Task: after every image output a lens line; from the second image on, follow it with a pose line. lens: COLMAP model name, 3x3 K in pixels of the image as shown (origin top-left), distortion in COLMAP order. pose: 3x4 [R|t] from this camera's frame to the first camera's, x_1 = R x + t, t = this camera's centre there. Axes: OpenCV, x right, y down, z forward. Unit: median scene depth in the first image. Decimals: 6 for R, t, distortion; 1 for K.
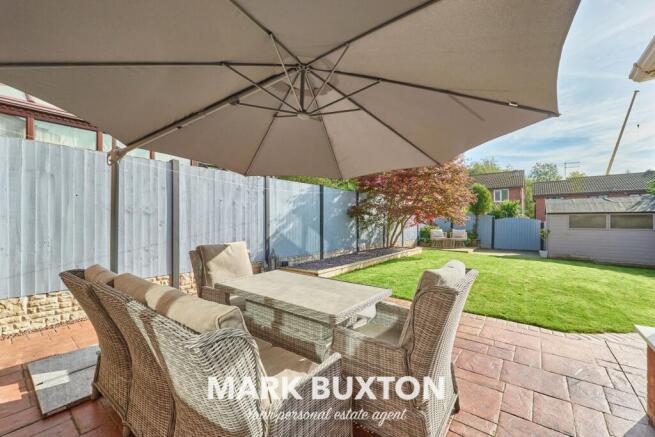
lens RADIAL K [[266.3, 0, 330.3], [0, 266.3, 221.0], [0, 0, 1]] dist [0.001096, 0.000145]
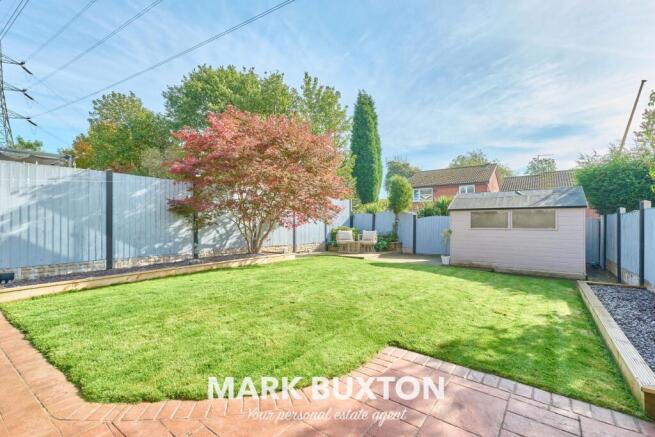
lens RADIAL K [[297.5, 0, 327.5], [0, 297.5, 218.5], [0, 0, 1]] dist [-0.000079, -0.000179]
pose [[0.999794, -0.002742, 0.020108, 0.449179], [0.003070, 0.999862, -0.016322, 0.011874], [-0.020061, 0.016380, 0.999665, 0.110387]]
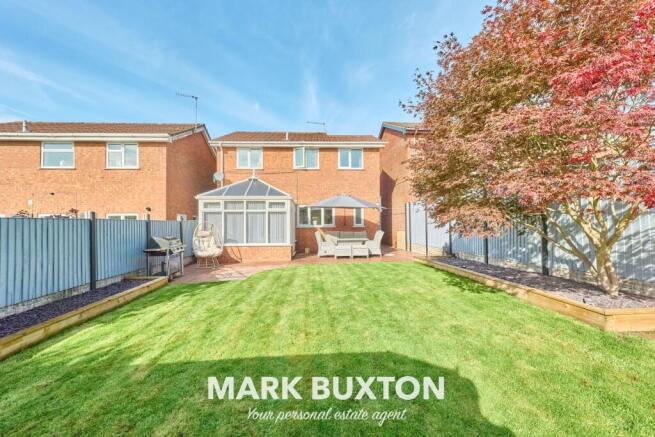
lens RADIAL K [[297.5, 0, 327.5], [0, 297.5, 218.5], [0, 0, 1]] dist [-0.000079, -0.000179]
pose [[-0.744505, -0.002937, -0.667611, 0.832202], [0.010872, 0.999804, -0.016523, -0.001297], [0.667528, -0.019560, -0.744327, 1.102419]]
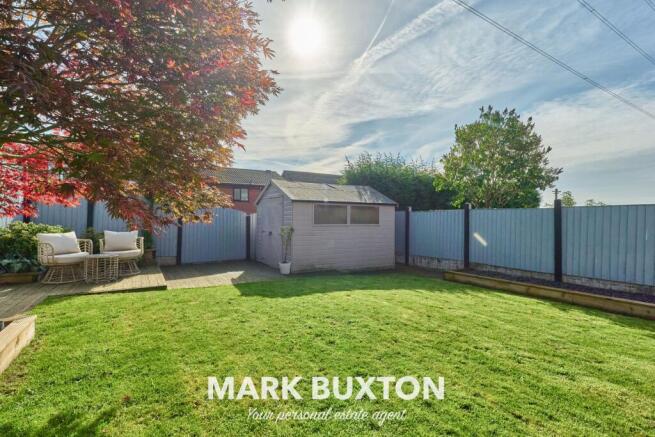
lens RADIAL K [[307.8, 0, 327.5], [0, 307.8, 218.5], [0, 0, 1]] dist [-0.001003, -0.000194]
pose [[0.378093, 0.000925, 0.925767, 0.205537], [-0.008282, 0.999963, 0.002383, 0.010147], [-0.925730, -0.008568, 0.378087, 0.687897]]
